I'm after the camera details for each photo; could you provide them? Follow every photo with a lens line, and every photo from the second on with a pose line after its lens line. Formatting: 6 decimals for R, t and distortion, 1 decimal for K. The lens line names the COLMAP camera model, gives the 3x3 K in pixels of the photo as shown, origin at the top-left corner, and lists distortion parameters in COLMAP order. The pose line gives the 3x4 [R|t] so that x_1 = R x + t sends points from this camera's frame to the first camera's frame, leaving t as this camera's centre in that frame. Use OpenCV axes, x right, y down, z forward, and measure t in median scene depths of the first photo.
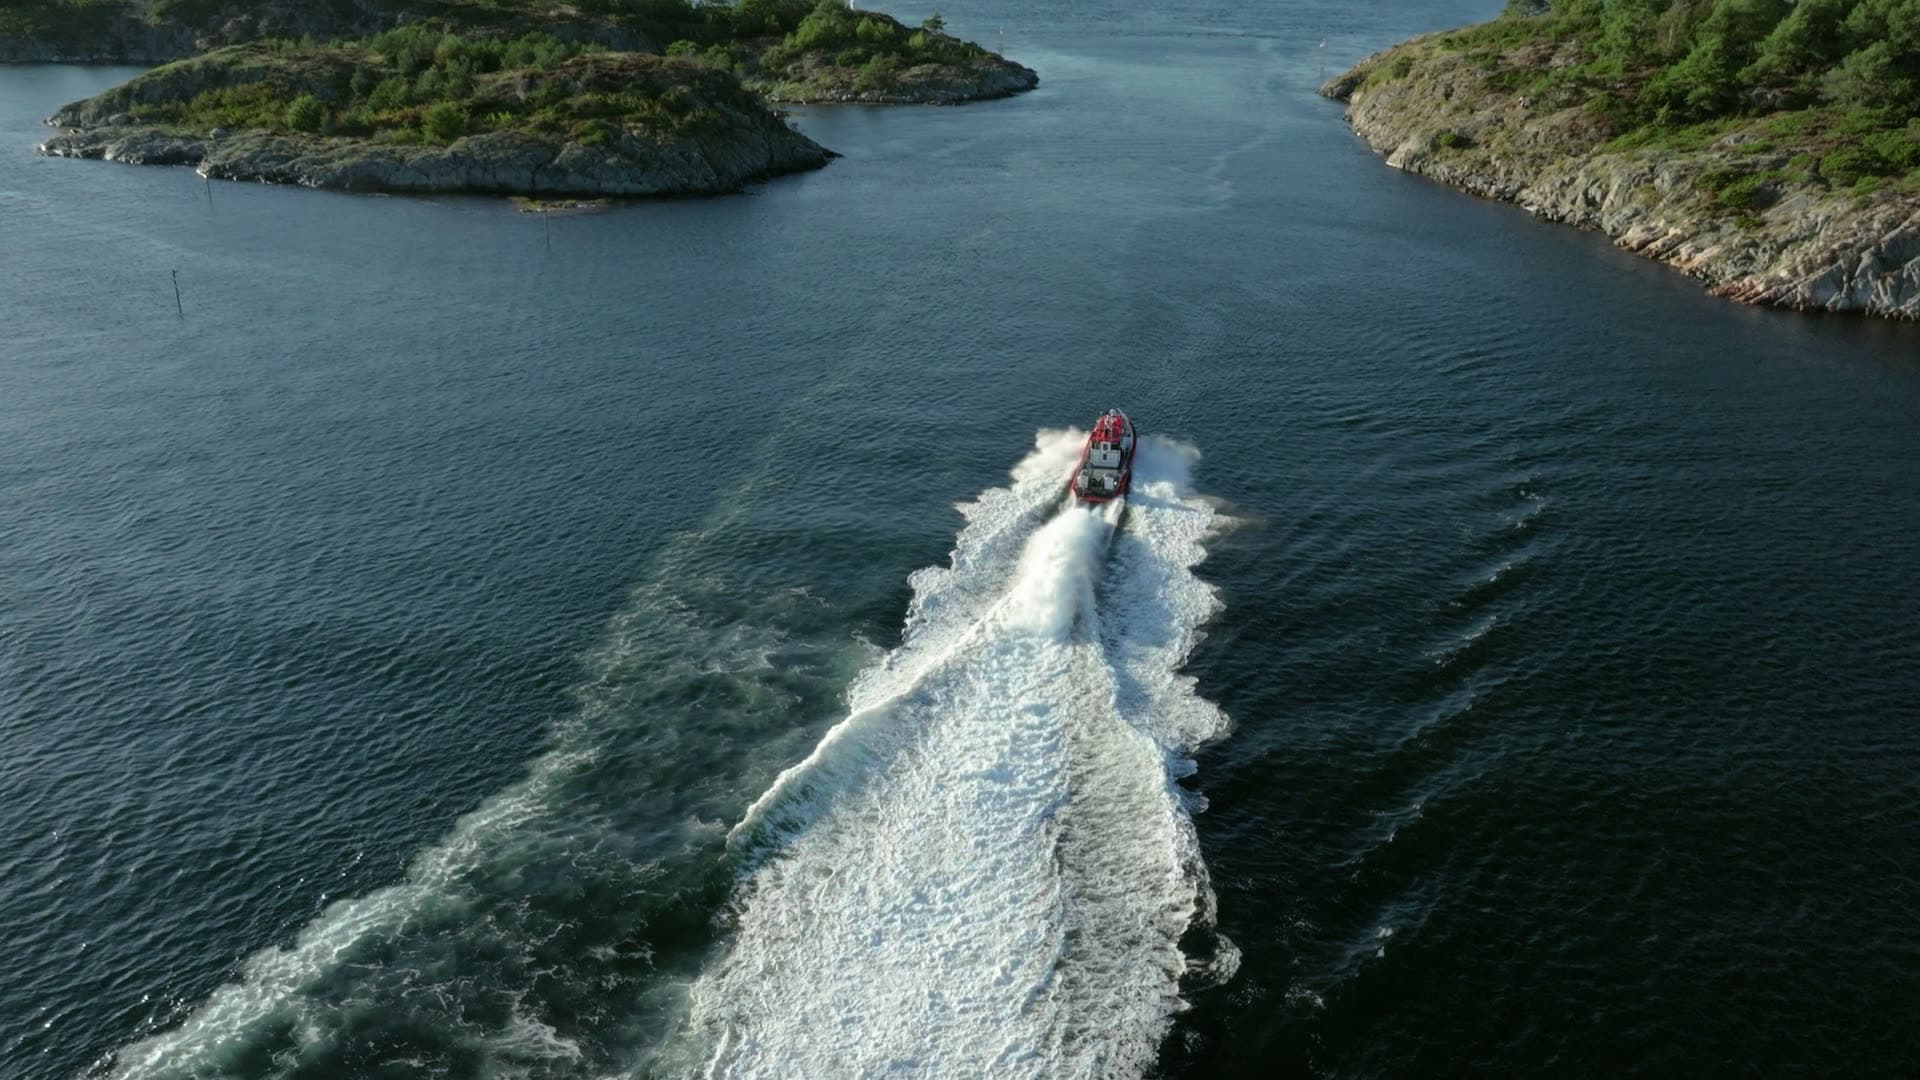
lens RADIAL K [[1681.1, 0, 960.0], [0, 1681.1, 540.0], [0, 0, 1]] dist [0.011583, -0.024095]
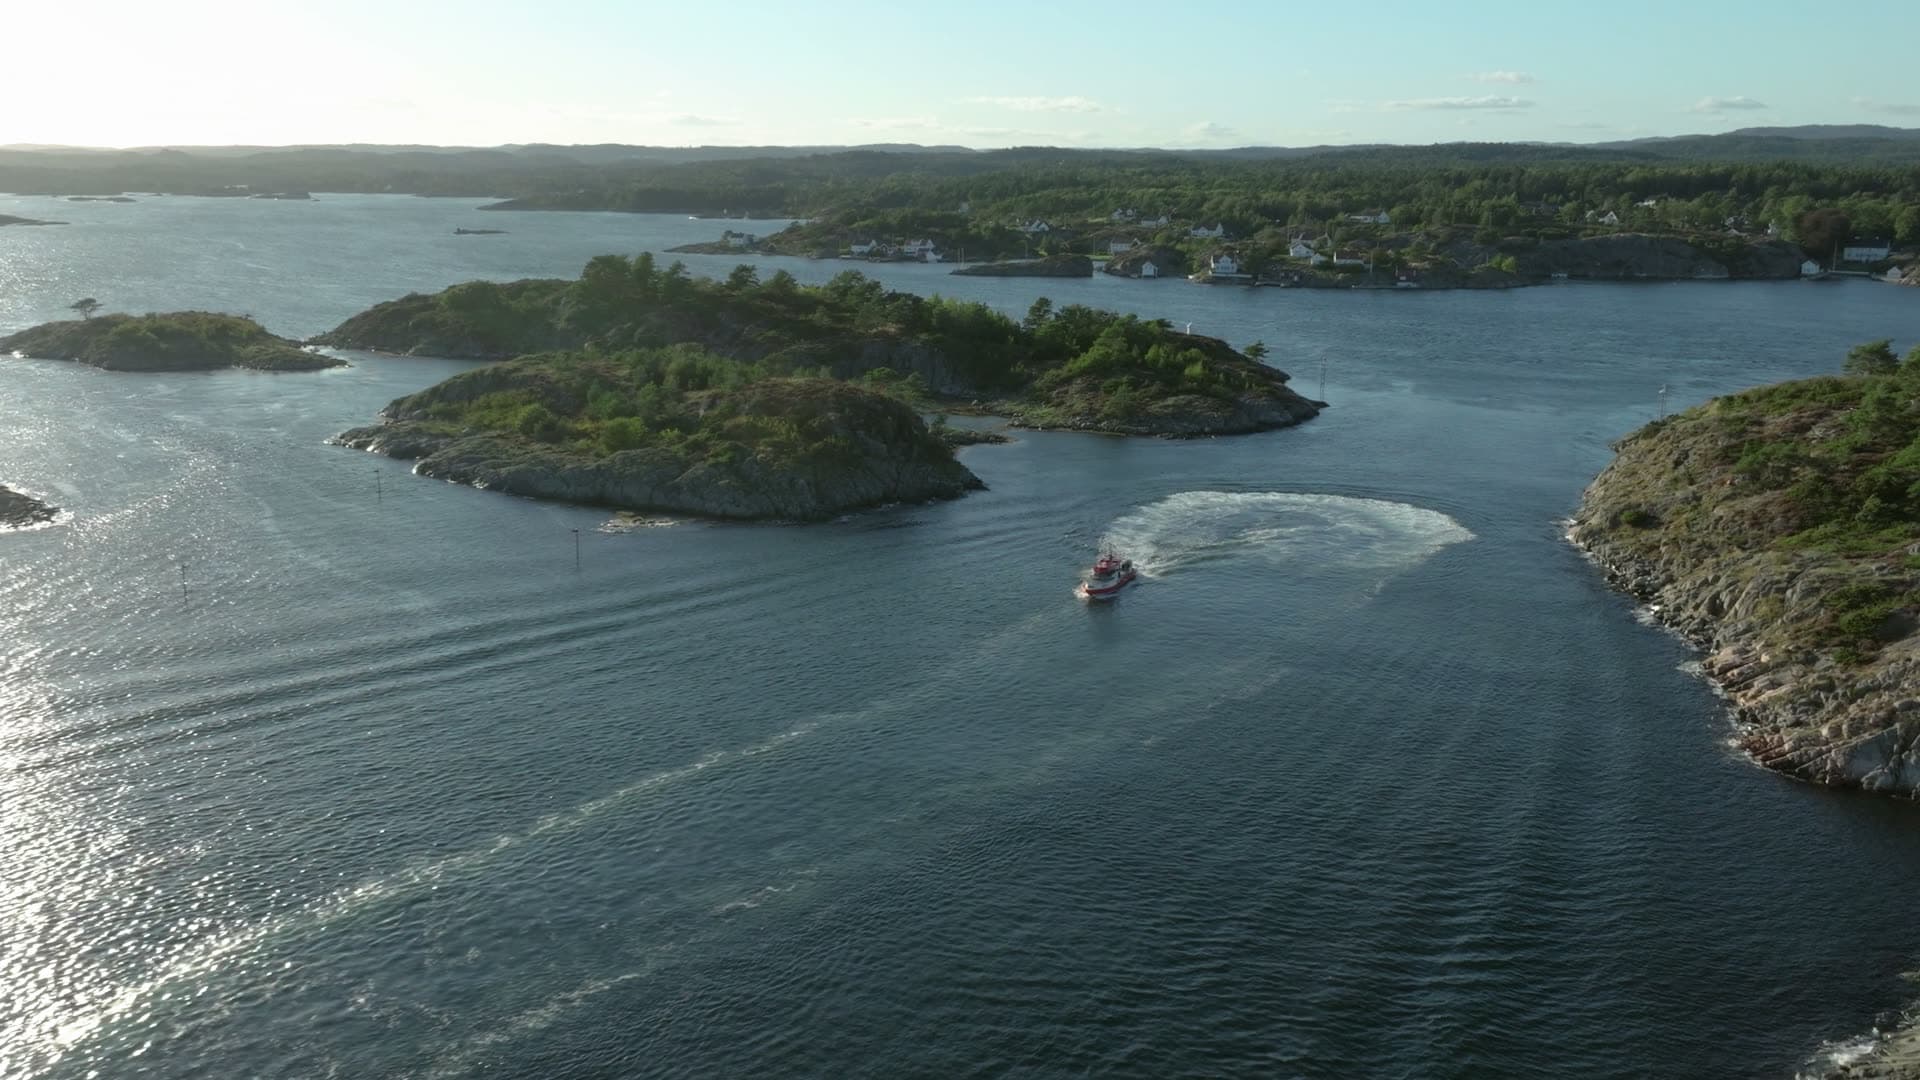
lens RADIAL K [[1681.1, 0, 960.0], [0, 1681.1, 540.0], [0, 0, 1]] dist [0.011583, -0.024095]
pose [[0.934927, 0.074634, -0.346902, 0.273744], [-0.131616, 0.980831, -0.143694, -0.058122], [0.329527, 0.180002, 0.926829, 0.092464]]
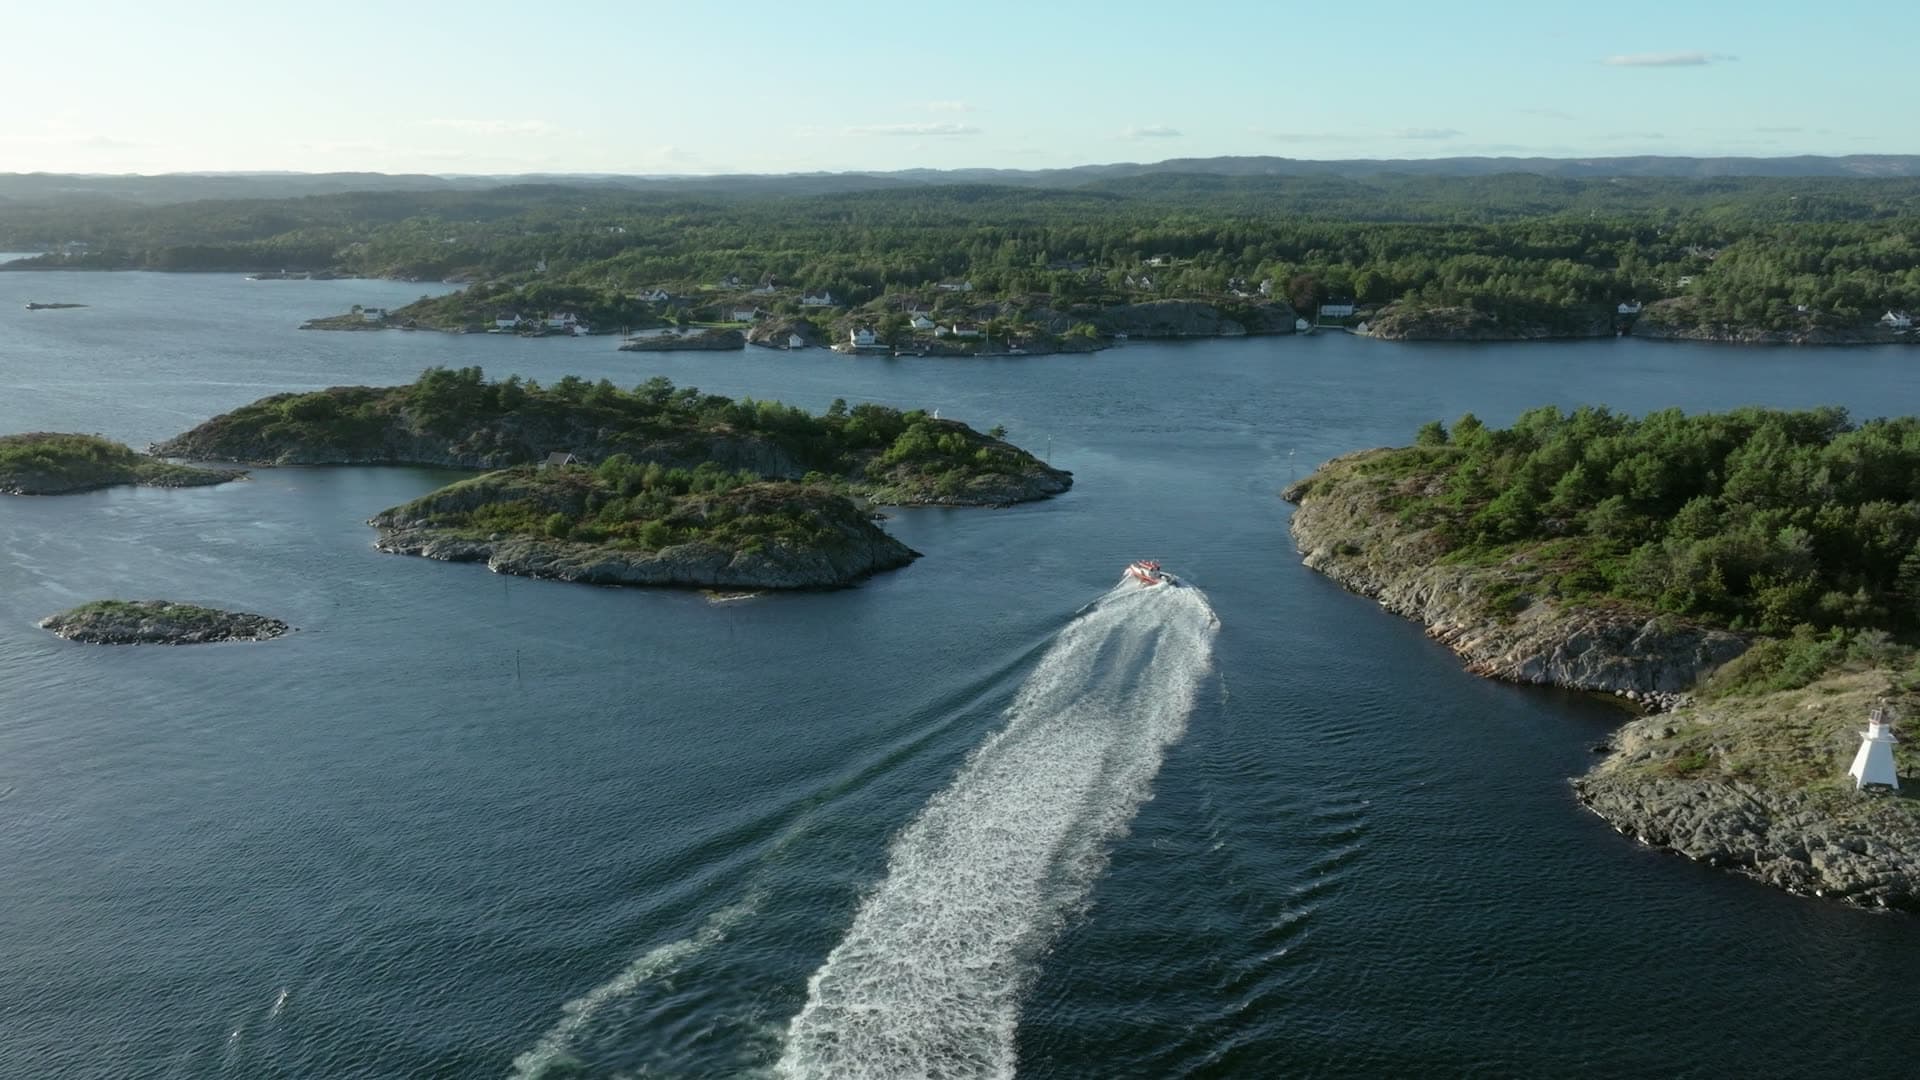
lens RADIAL K [[1681.1, 0, 960.0], [0, 1681.1, 540.0], [0, 0, 1]] dist [0.011583, -0.024095]
pose [[0.998549, 0.004890, -0.053622, 0.041106], [-0.014414, 0.983797, -0.178705, 0.016458], [0.051879, 0.179219, 0.982440, -0.436932]]
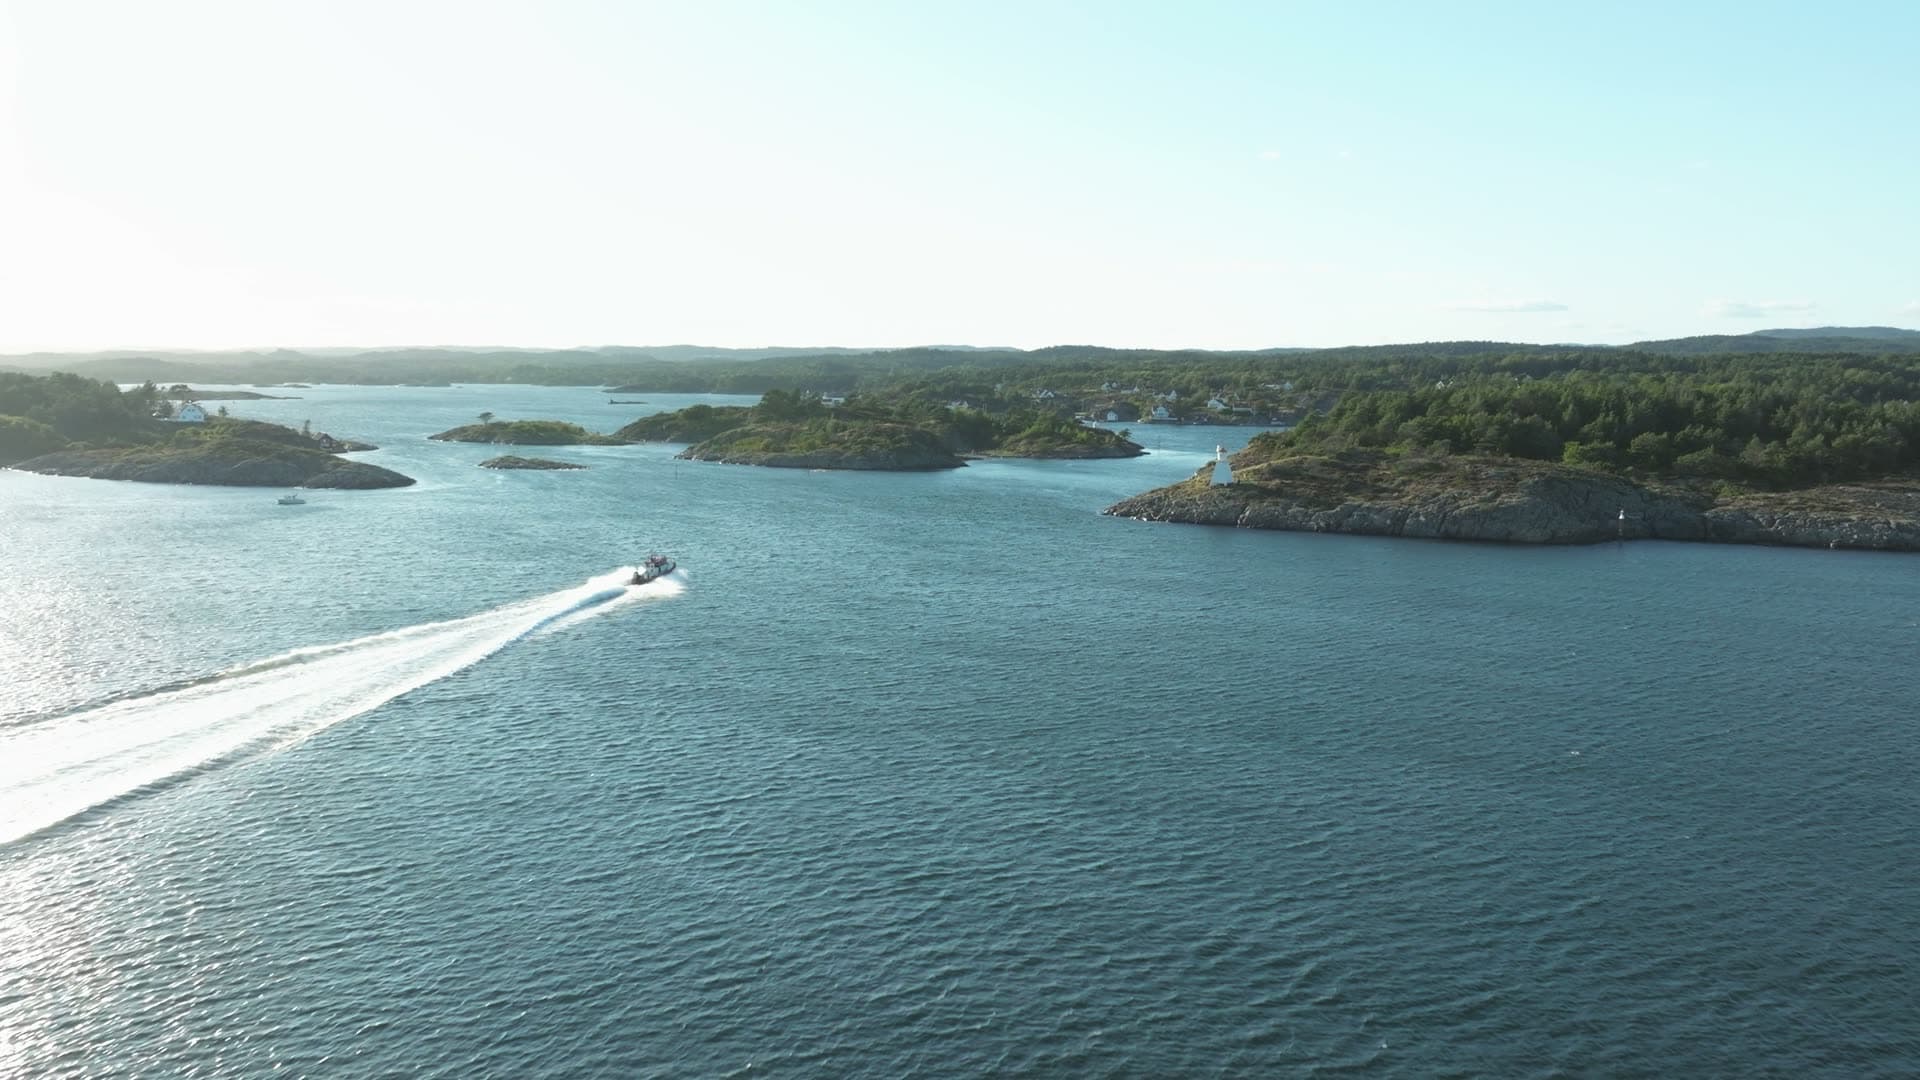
lens RADIAL K [[1681.1, 0, 960.0], [0, 1681.1, 540.0], [0, 0, 1]] dist [0.011583, -0.024095]
pose [[0.922991, 0.037122, -0.383026, 0.846422], [-0.143237, 0.956958, -0.252416, 0.474945], [0.357170, 0.287841, 0.888582, -1.073863]]
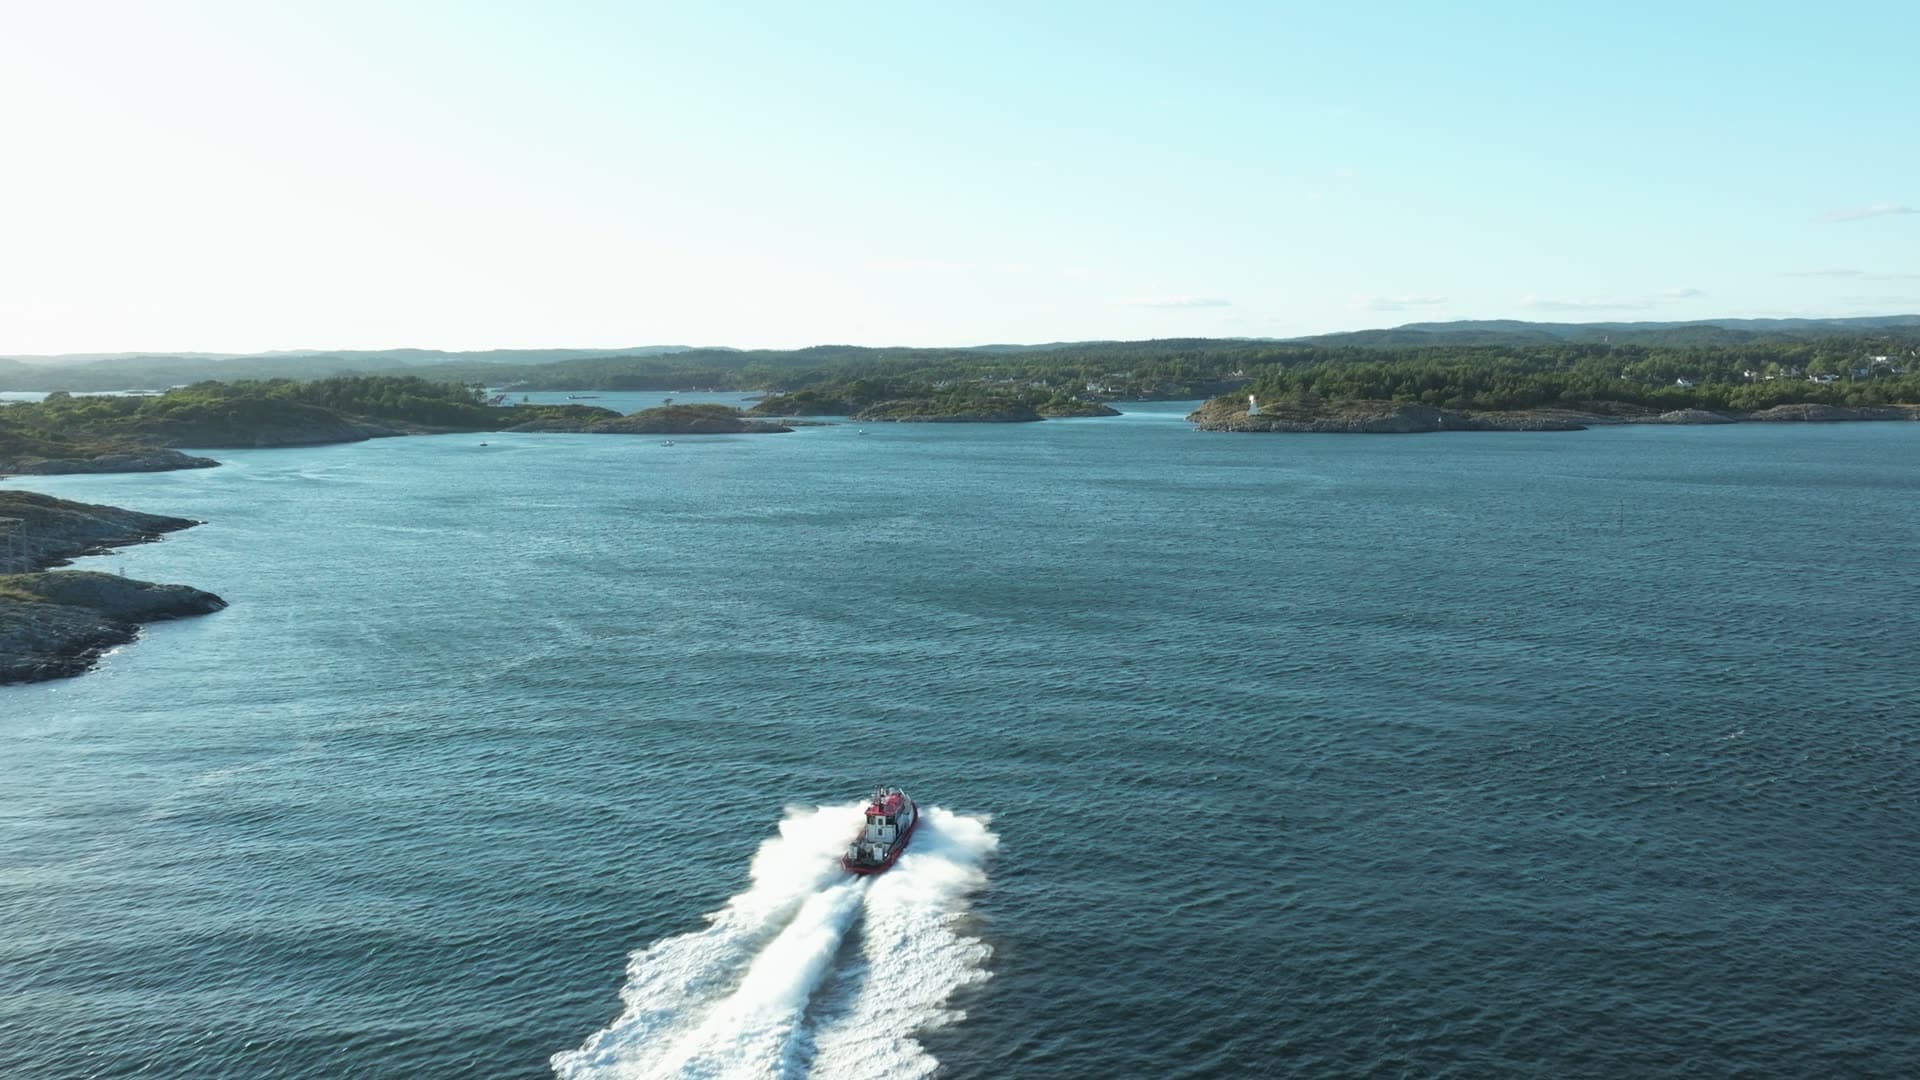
lens RADIAL K [[1681.1, 0, 960.0], [0, 1681.1, 540.0], [0, 0, 1]] dist [0.011583, -0.024095]
pose [[0.978232, 0.005087, -0.207451, 0.585636], [-0.062365, 0.960692, -0.270522, 1.203115], [0.197920, 0.277571, 0.940097, -2.870603]]
